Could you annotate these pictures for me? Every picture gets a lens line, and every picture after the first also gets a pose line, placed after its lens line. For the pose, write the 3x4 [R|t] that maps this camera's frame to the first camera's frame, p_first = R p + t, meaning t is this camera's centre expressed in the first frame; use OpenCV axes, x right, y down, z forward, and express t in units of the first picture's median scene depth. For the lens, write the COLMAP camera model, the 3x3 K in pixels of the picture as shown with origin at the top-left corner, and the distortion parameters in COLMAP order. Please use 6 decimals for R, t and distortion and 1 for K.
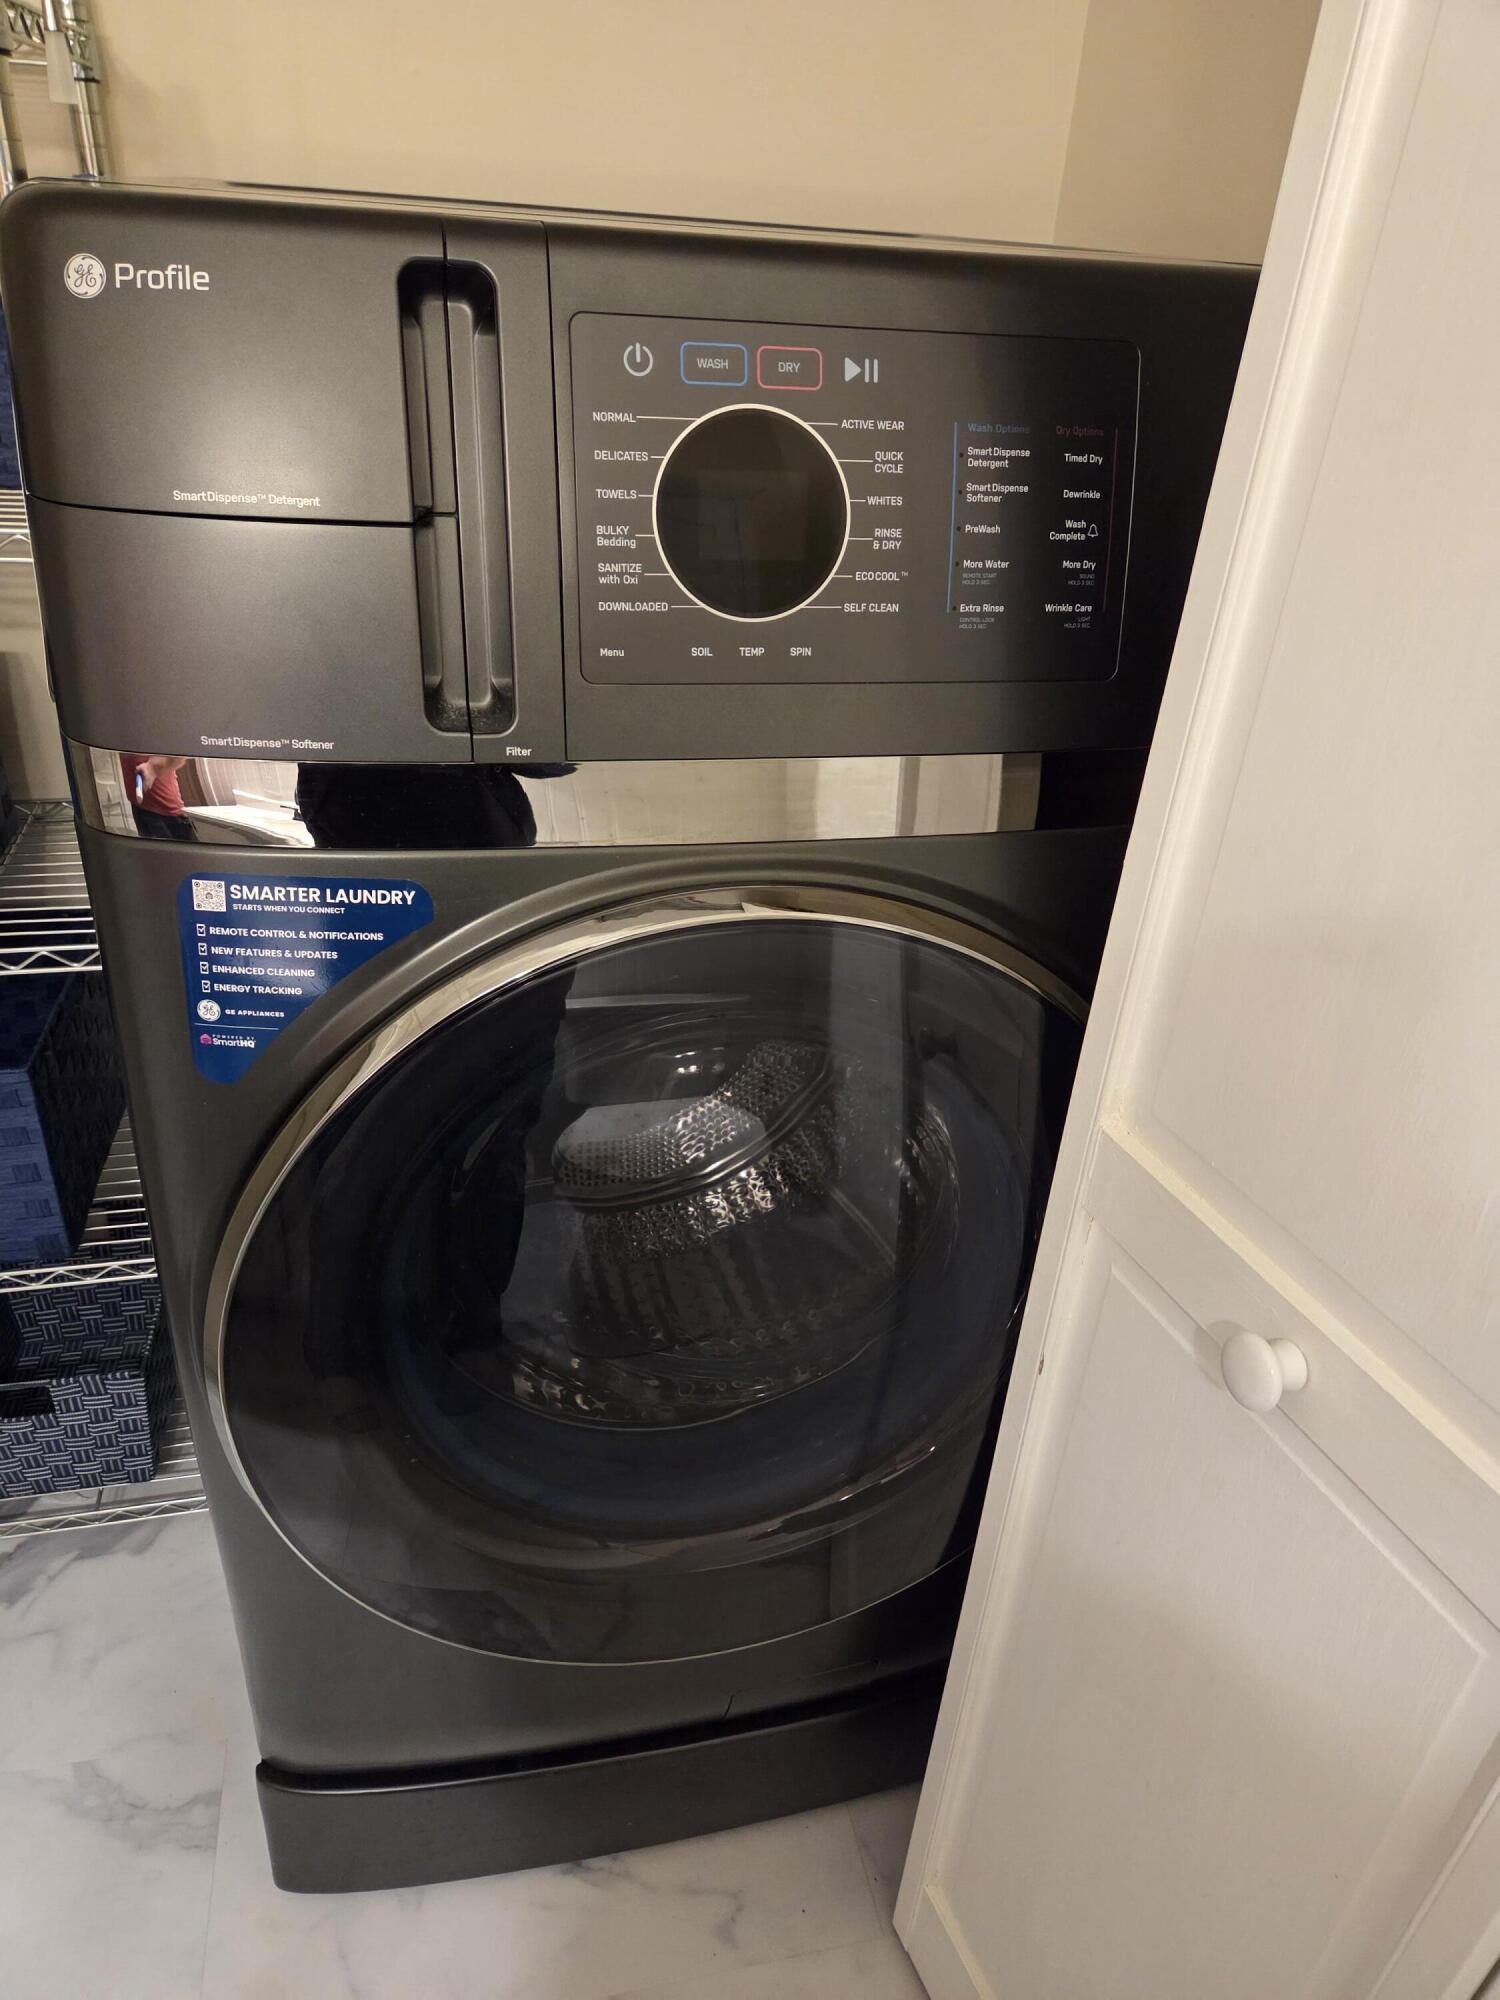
lens RADIAL K [[1323.9, 0, 754.3], [0, 1323.9, 1016.3], [0, 0, 1]] dist [0.068721, -0.061982]
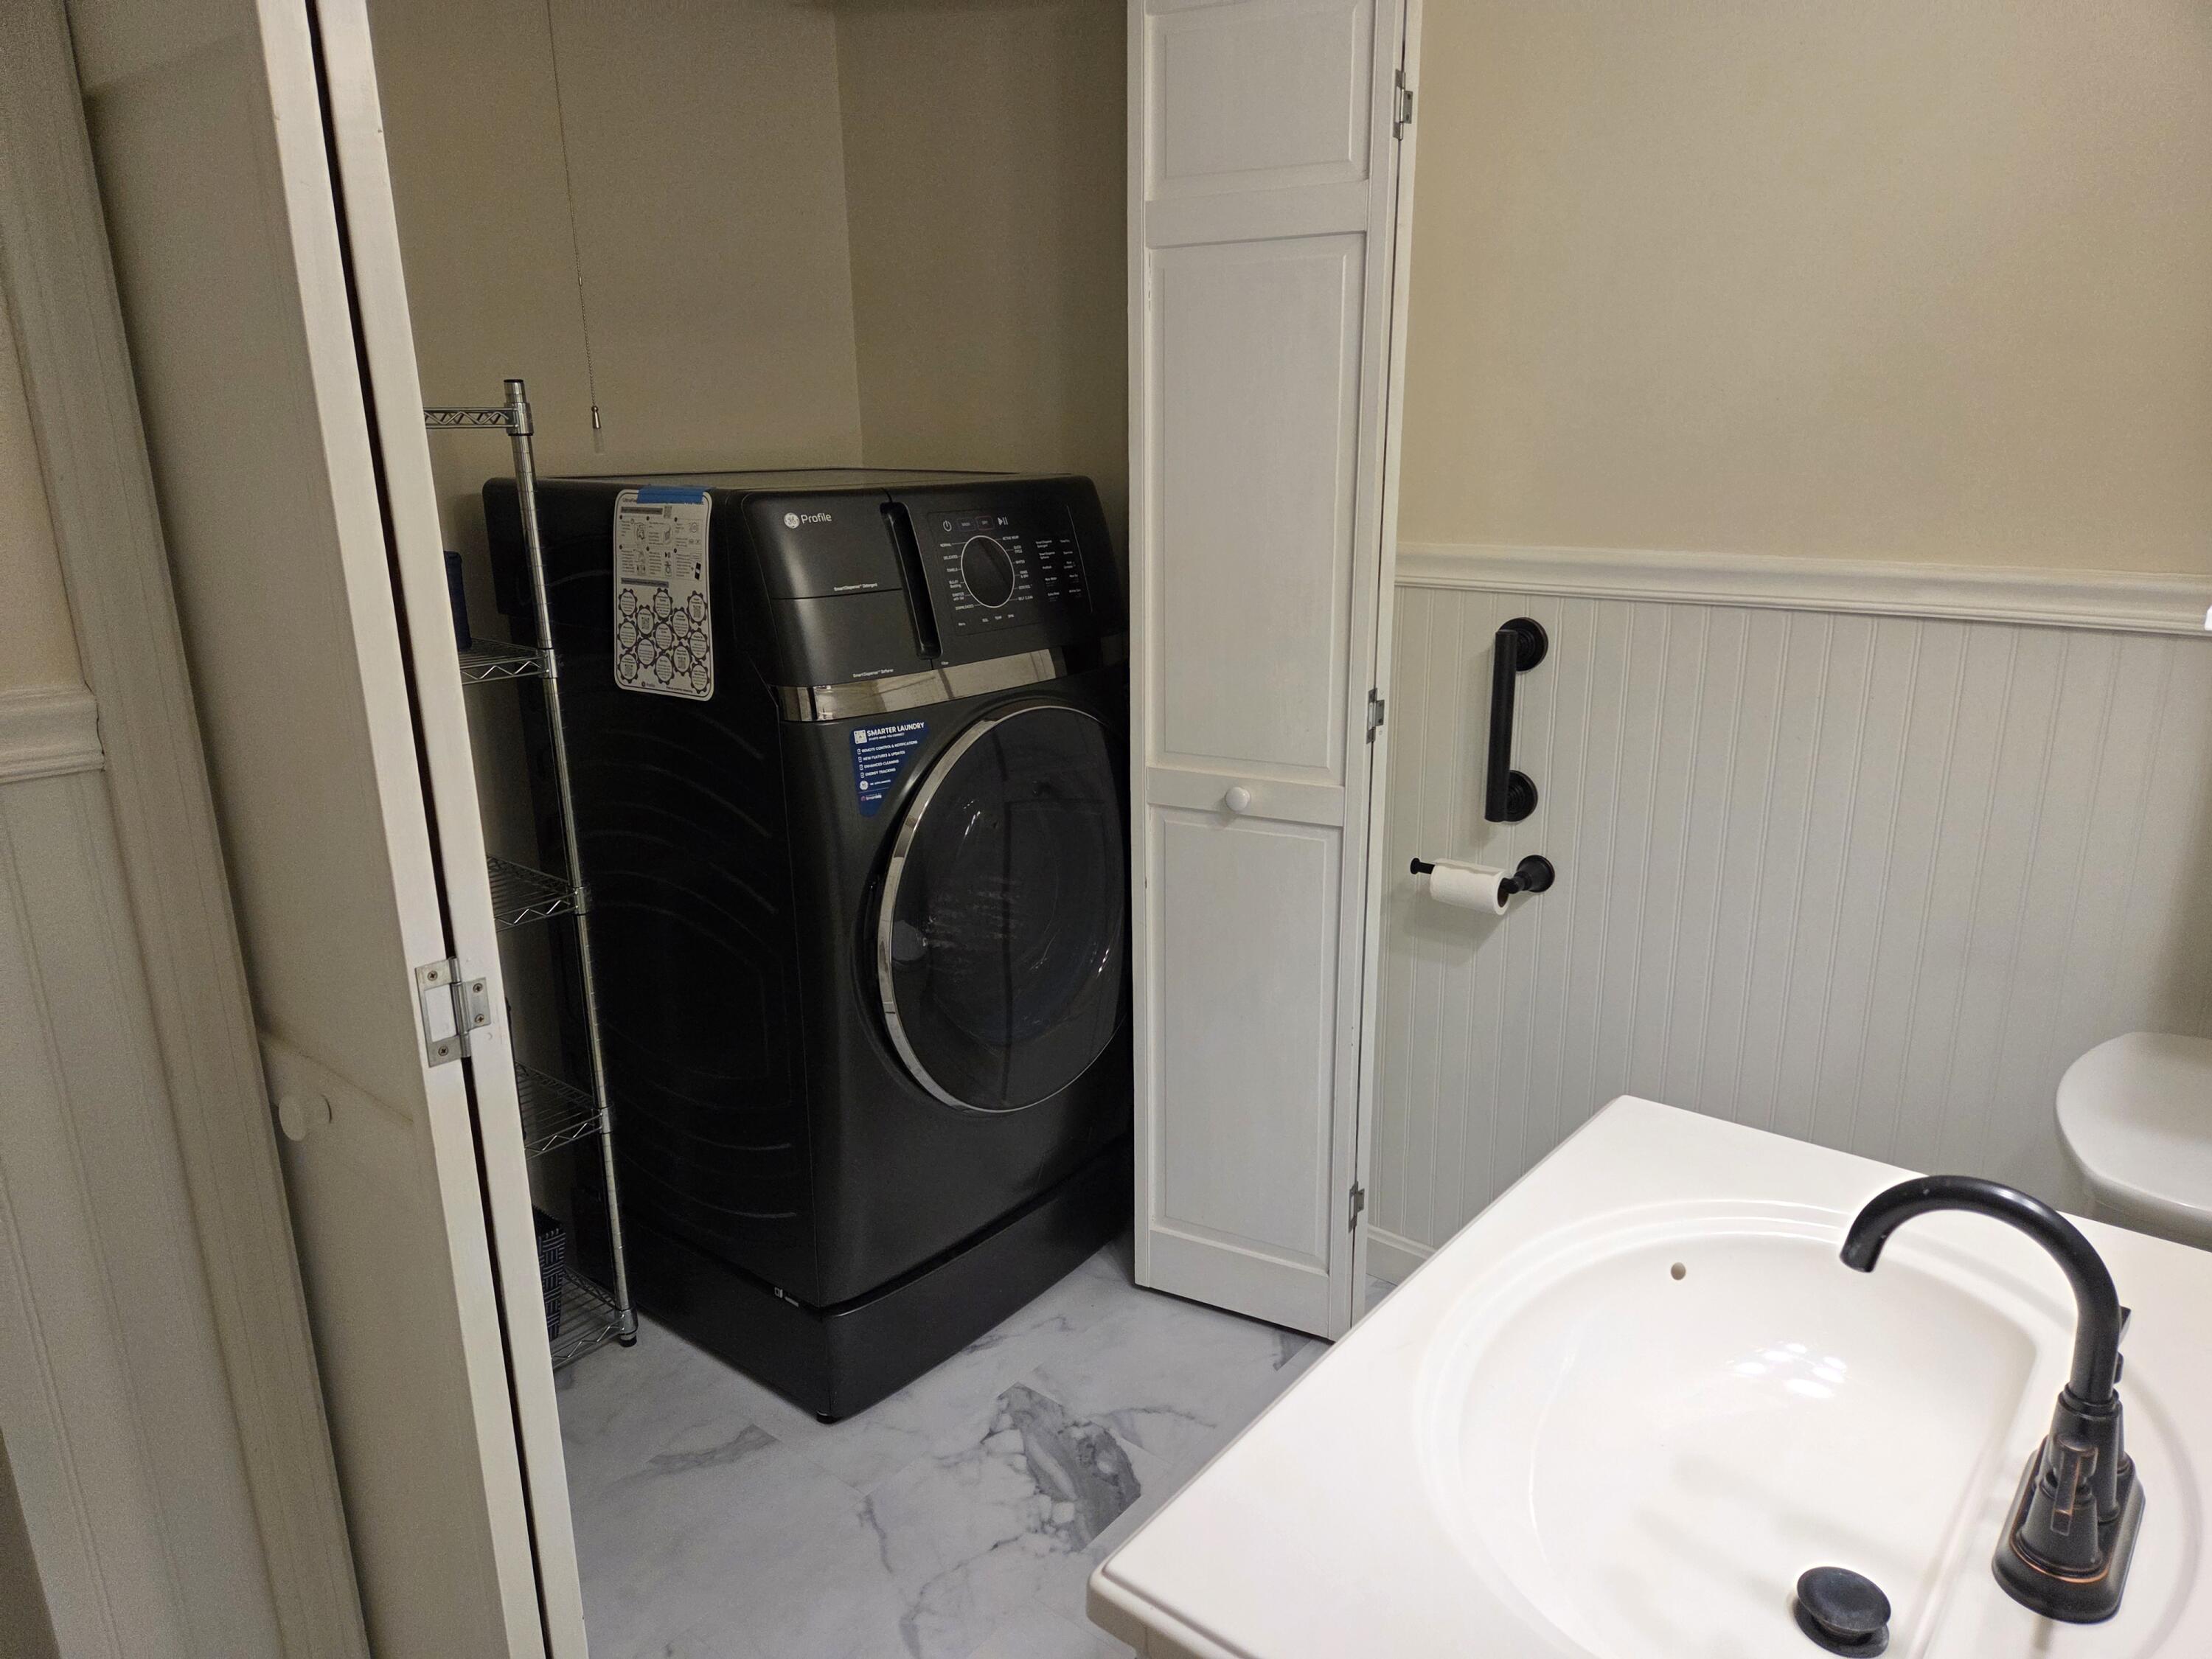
lens RADIAL K [[1464.2, 0, 1107.2], [0, 1464.2, 836.8], [0, 0, 1]] dist [0.068721, -0.061982]
pose [[0.777095, -0.235954, 0.583480, -1.688576], [0.365858, 0.923696, -0.113727, 0.564090], [-0.512123, 0.301848, 0.804125, -1.396230]]
